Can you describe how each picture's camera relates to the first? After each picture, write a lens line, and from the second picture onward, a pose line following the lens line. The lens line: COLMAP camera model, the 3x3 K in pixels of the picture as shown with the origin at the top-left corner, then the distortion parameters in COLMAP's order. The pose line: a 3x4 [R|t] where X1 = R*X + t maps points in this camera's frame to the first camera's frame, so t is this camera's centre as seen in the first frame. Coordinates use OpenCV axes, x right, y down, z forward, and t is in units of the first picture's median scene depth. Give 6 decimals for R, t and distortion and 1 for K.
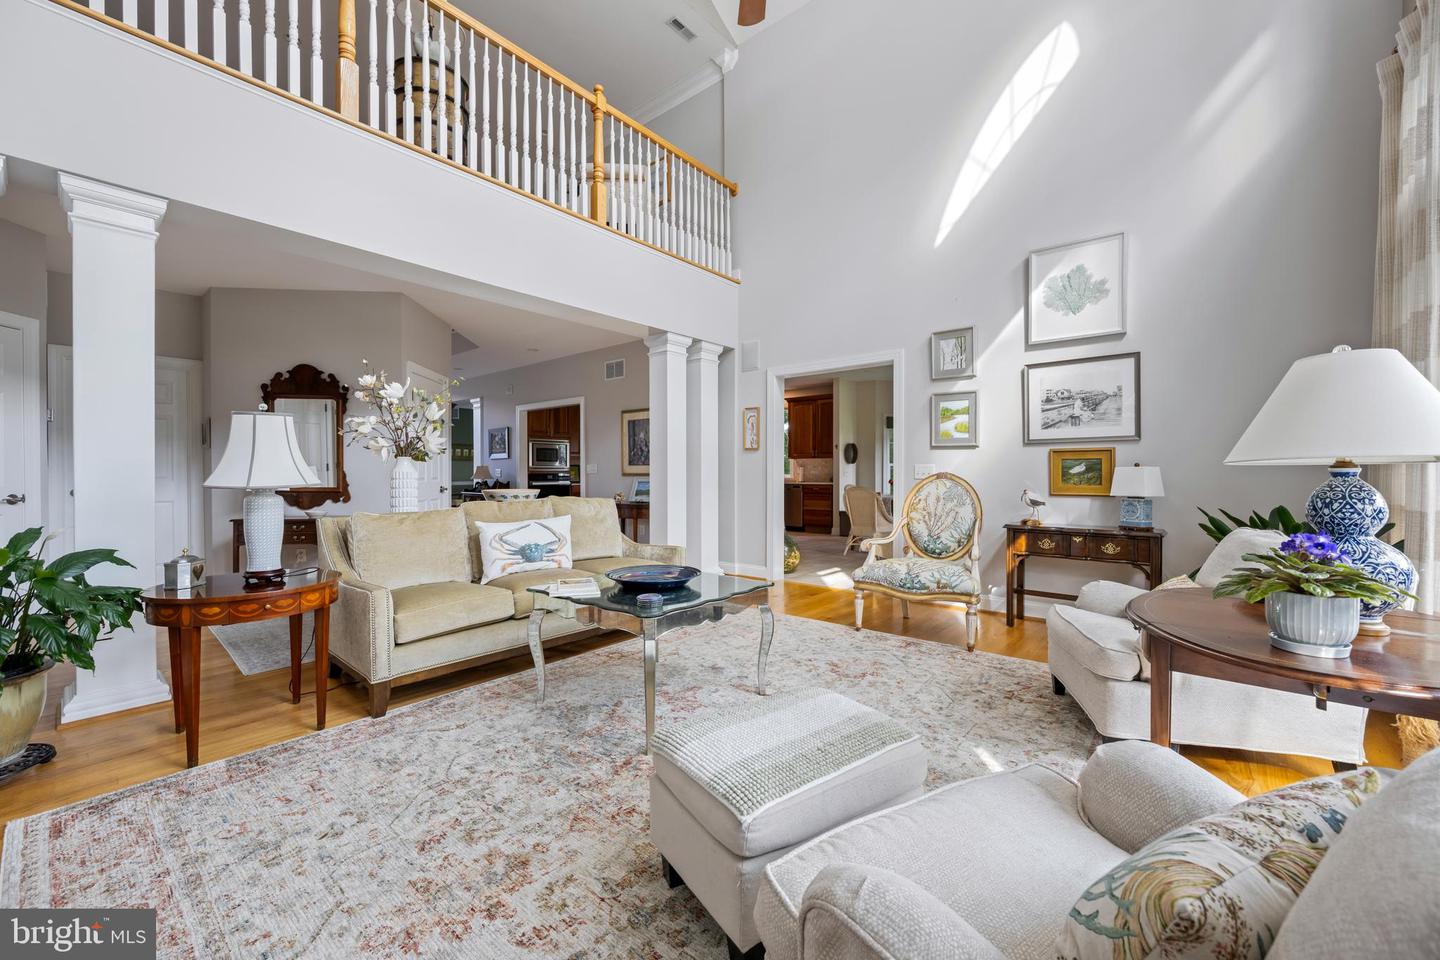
lens RADIAL K [[562.9, 0, 716.3], [0, 562.9, 477.1], [0, 0, 1]] dist [-0.006784, 0.002650]
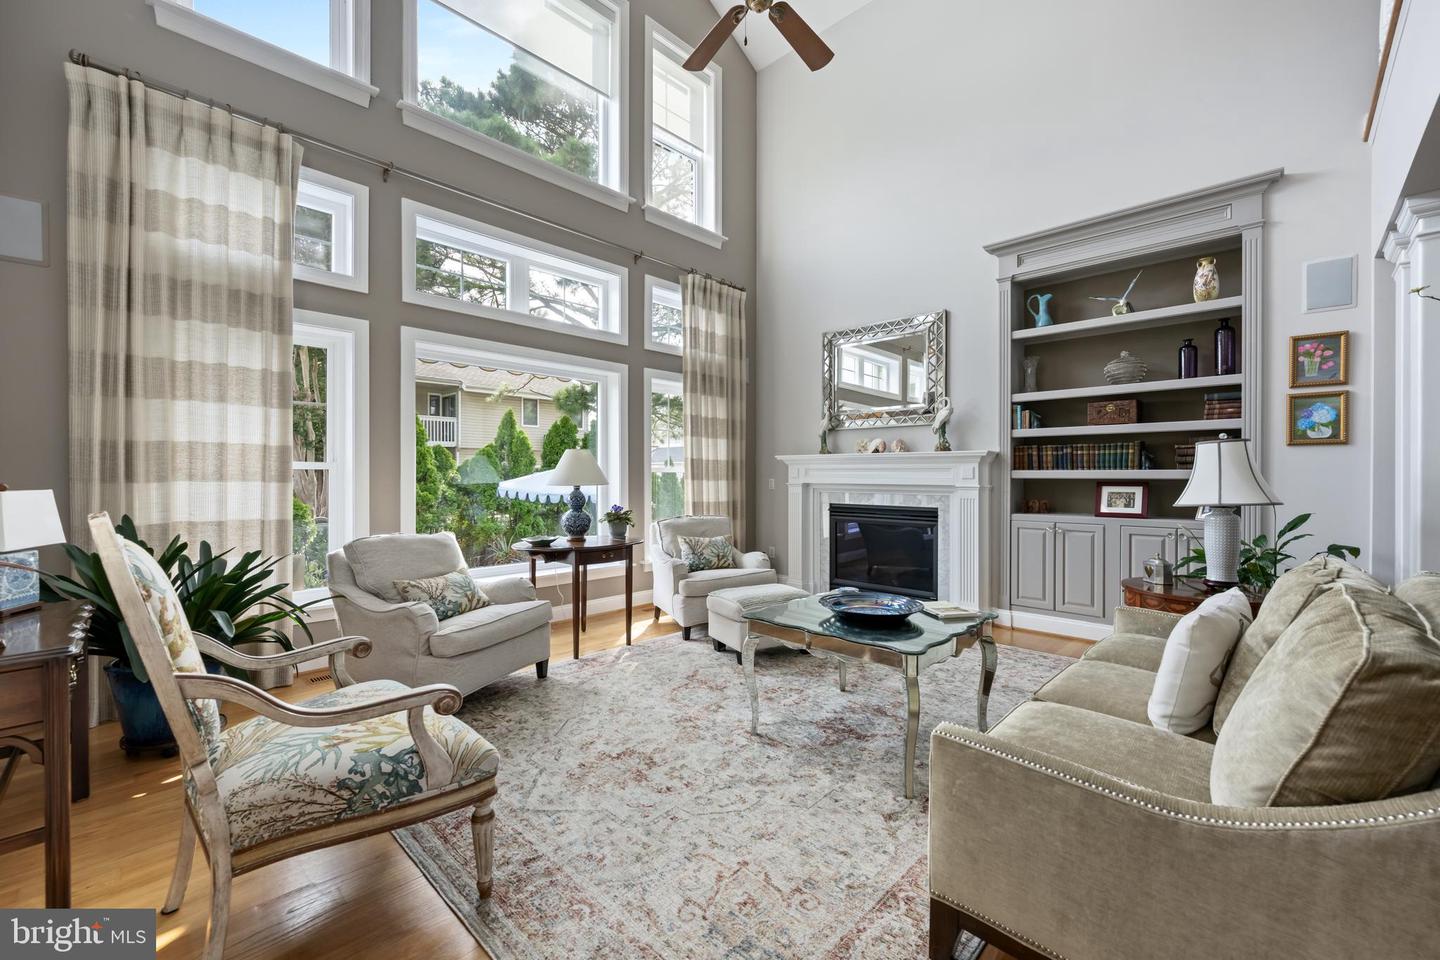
lens RADIAL K [[593.1, 0, 720.0], [0, 593.1, 480.0], [0, 0, 1]] dist [-0.011020, -0.000045]
pose [[-0.997313, 0.000369, 0.073258, 0.055658], [0.001742, 0.999824, 0.018676, -0.041779], [-0.073238, 0.018753, -0.997138, 1.602800]]
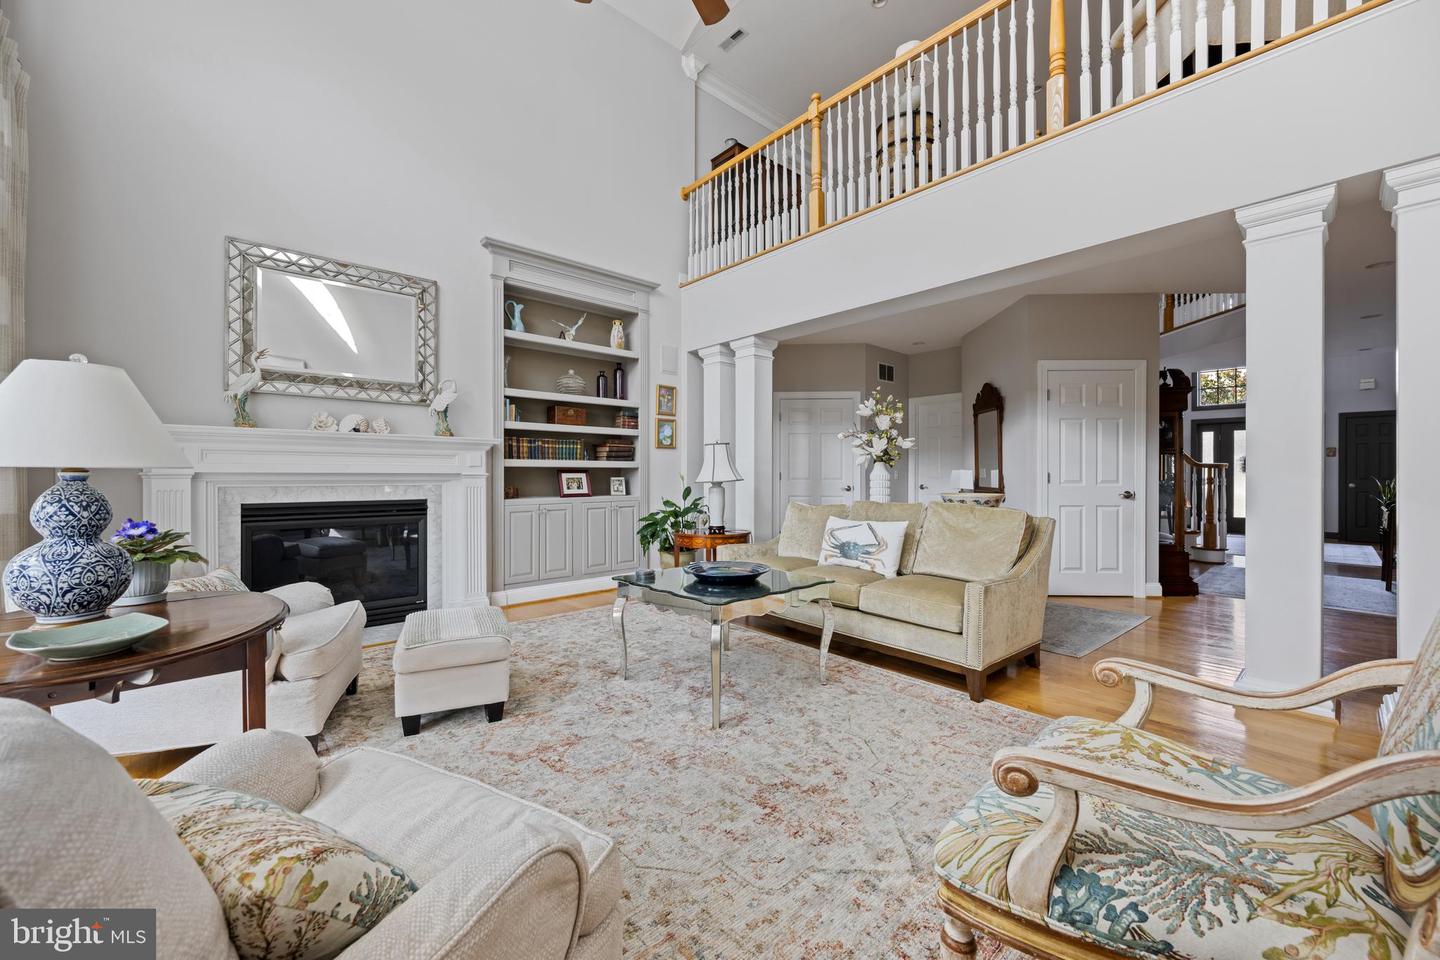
lens RADIAL K [[565.8, 0, 719.9], [0, 565.8, 472.5], [0, 0, 1]] dist [-0.000294, 0.003047]
pose [[-0.137485, -0.001398, -0.990503, 0.783476], [-0.011032, 0.999939, 0.000120, -0.010795], [0.990442, 0.010944, -0.137492, 0.914386]]
